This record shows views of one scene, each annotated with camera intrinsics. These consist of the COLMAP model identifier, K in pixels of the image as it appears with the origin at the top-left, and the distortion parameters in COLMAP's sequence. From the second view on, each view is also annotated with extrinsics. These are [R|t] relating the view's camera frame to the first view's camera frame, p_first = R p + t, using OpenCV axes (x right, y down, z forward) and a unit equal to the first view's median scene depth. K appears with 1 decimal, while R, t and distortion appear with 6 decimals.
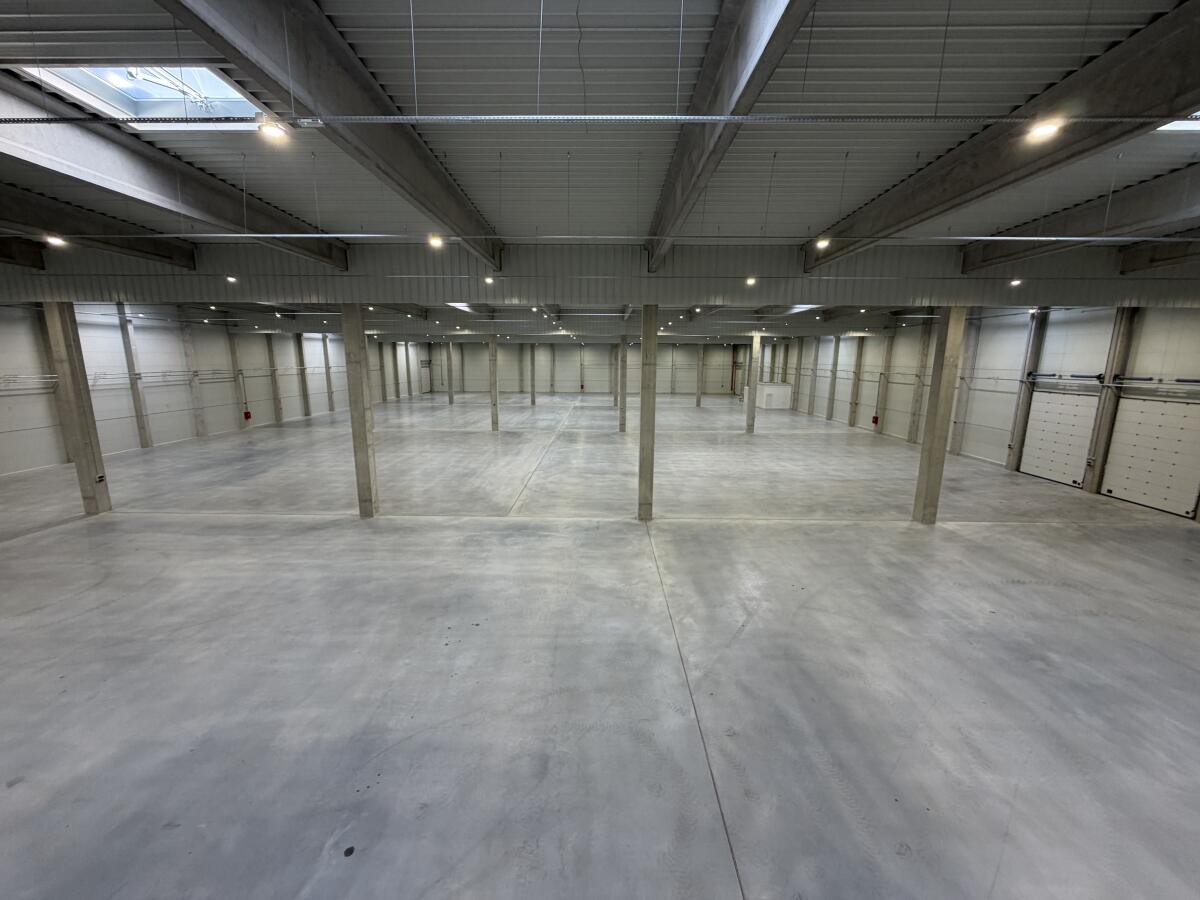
lens RADIAL K [[477.8, 0, 596.8], [0, 477.8, 448.5], [0, 0, 1]] dist [0.000090, 0.000135]
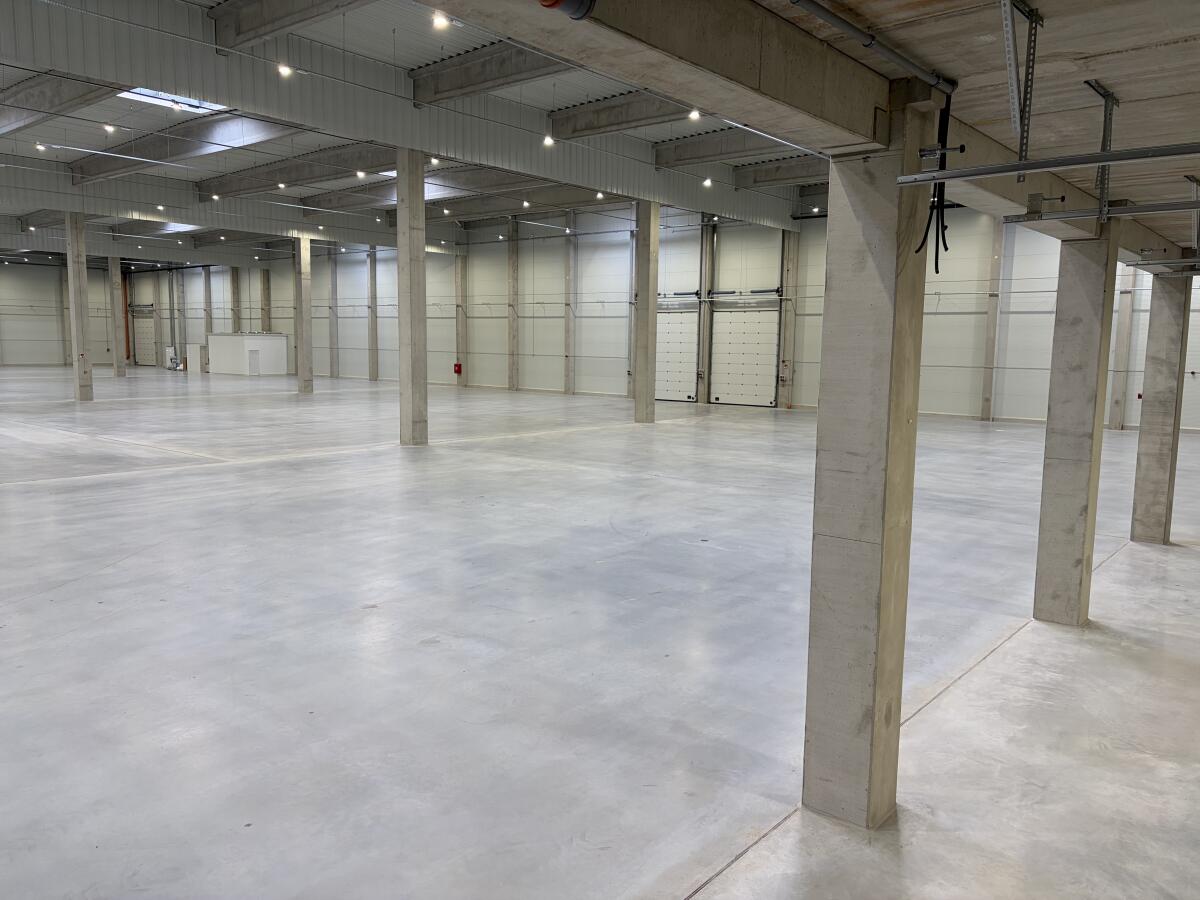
lens RADIAL K [[900.2, 0, 604.8], [0, 900.2, 453.1], [0, 0, 1]] dist [0.054954, -0.056125]
pose [[0.626897, -0.092399, 0.773604, -1.109211], [0.133592, 0.990985, 0.010106, 0.261468], [-0.767563, 0.097012, 0.633589, -0.127316]]
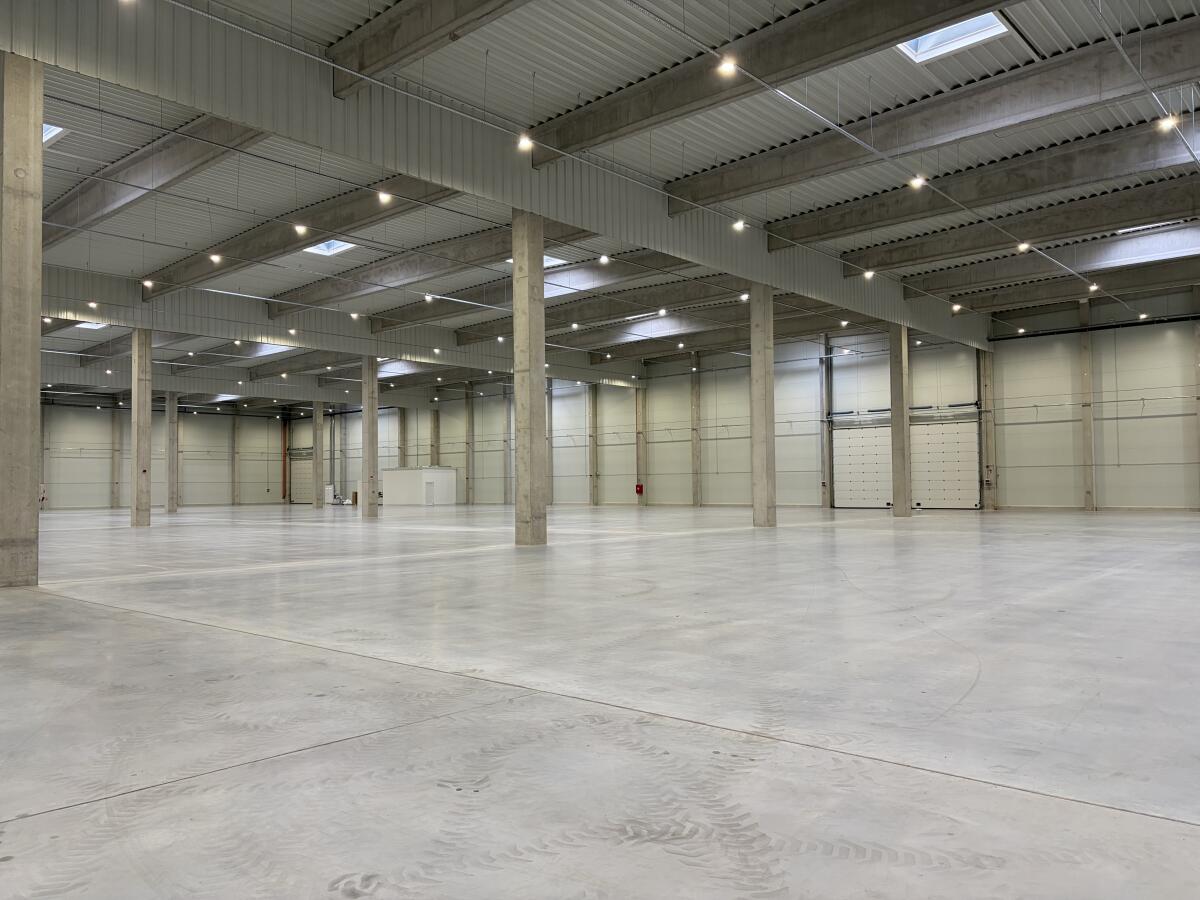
lens RADIAL K [[900.2, 0, 599.7], [0, 900.2, 448.9], [0, 0, 1]] dist [0.054954, -0.056125]
pose [[0.651764, 0.016486, 0.758243, -1.844817], [0.156965, 0.975186, -0.156125, 0.301056], [-0.742001, 0.220774, 0.633003, 0.255342]]
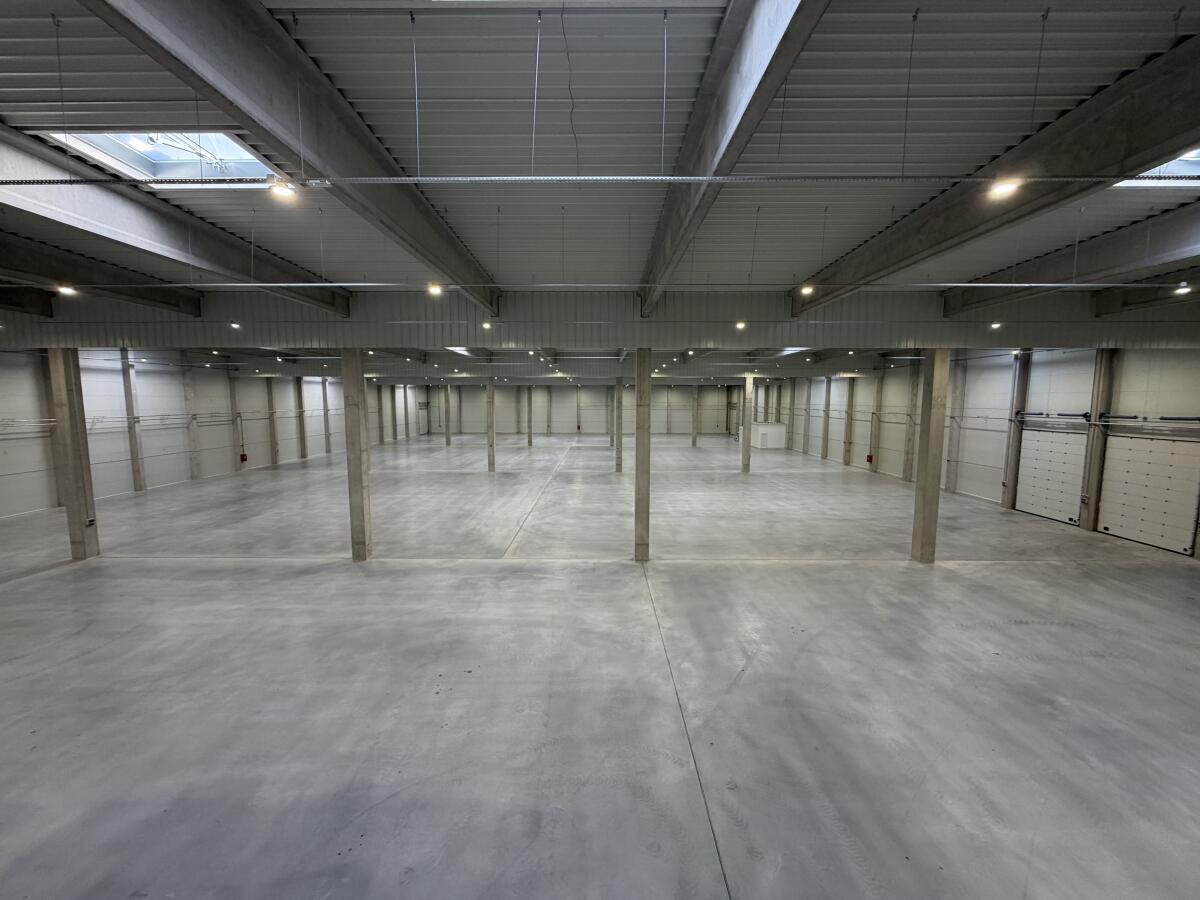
lens RADIAL K [[477.8, 0, 596.9], [0, 477.8, 448.7], [0, 0, 1]] dist [0.000090, 0.000135]
pose [[0.999962, -0.005668, 0.006600, 0.003789], [0.006203, 0.996436, -0.084125, 0.000389], [-0.006100, 0.084162, 0.996433, -0.005640]]
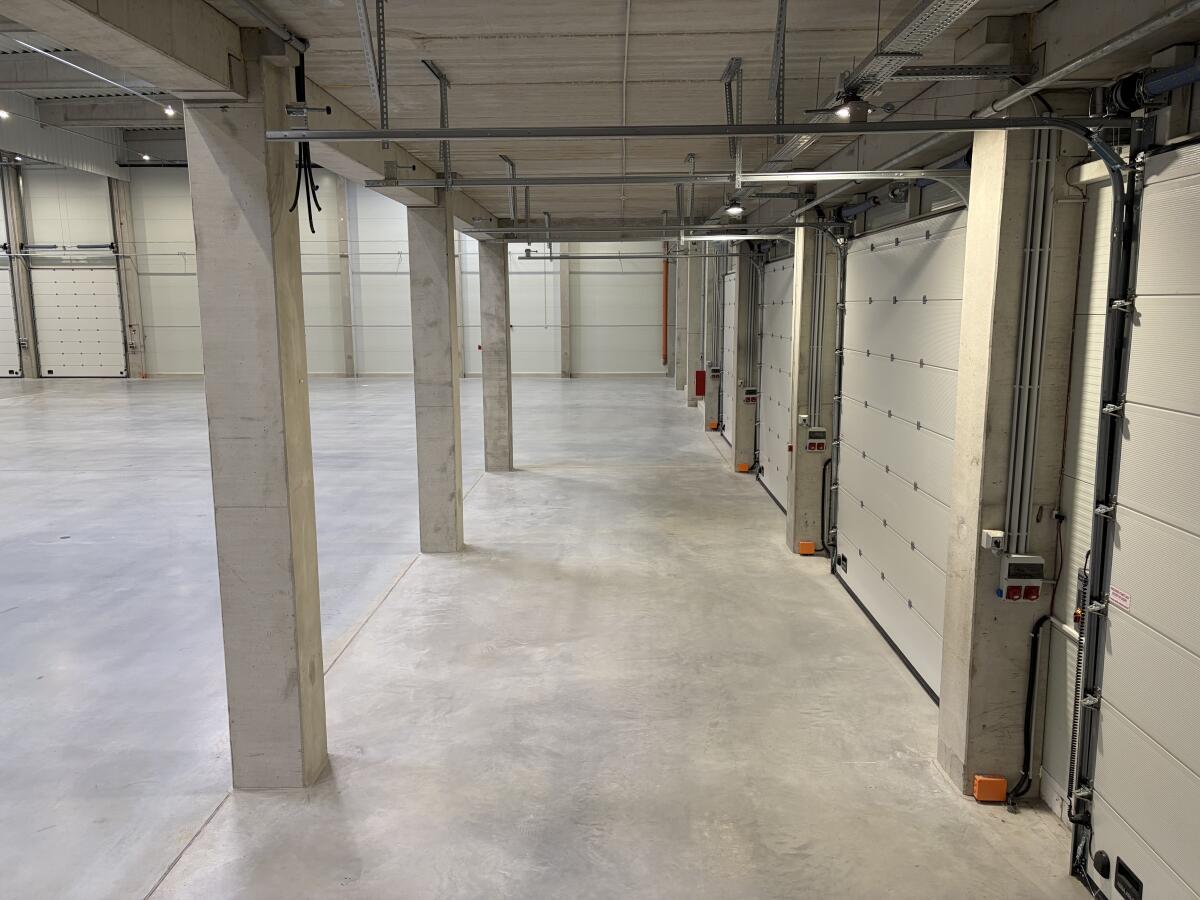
lens RADIAL K [[900.2, 0, 591.6], [0, 900.2, 453.9], [0, 0, 1]] dist [0.054954, -0.056125]
pose [[0.013316, -0.168649, 0.985586, -1.113772], [0.191257, 0.967904, 0.163040, 0.259702], [-0.981450, 0.186329, 0.045144, -0.116178]]
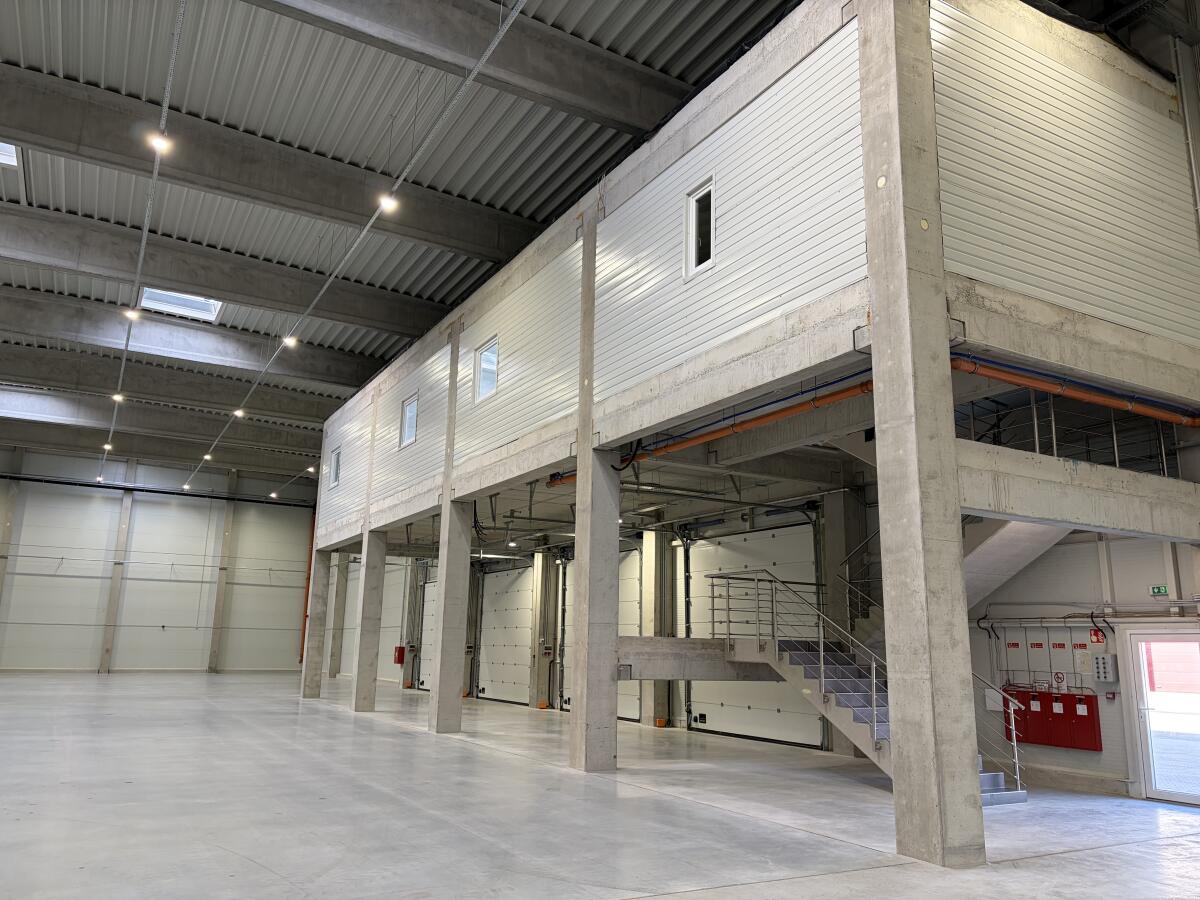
lens RADIAL K [[900.2, 0, 600.1], [0, 900.2, 454.0], [0, 0, 1]] dist [0.054954, -0.056125]
pose [[-0.504504, 0.166052, 0.847291, -1.905030], [0.137274, 0.984276, -0.111161, 0.251121], [-0.852427, 0.060231, -0.519365, 0.515968]]
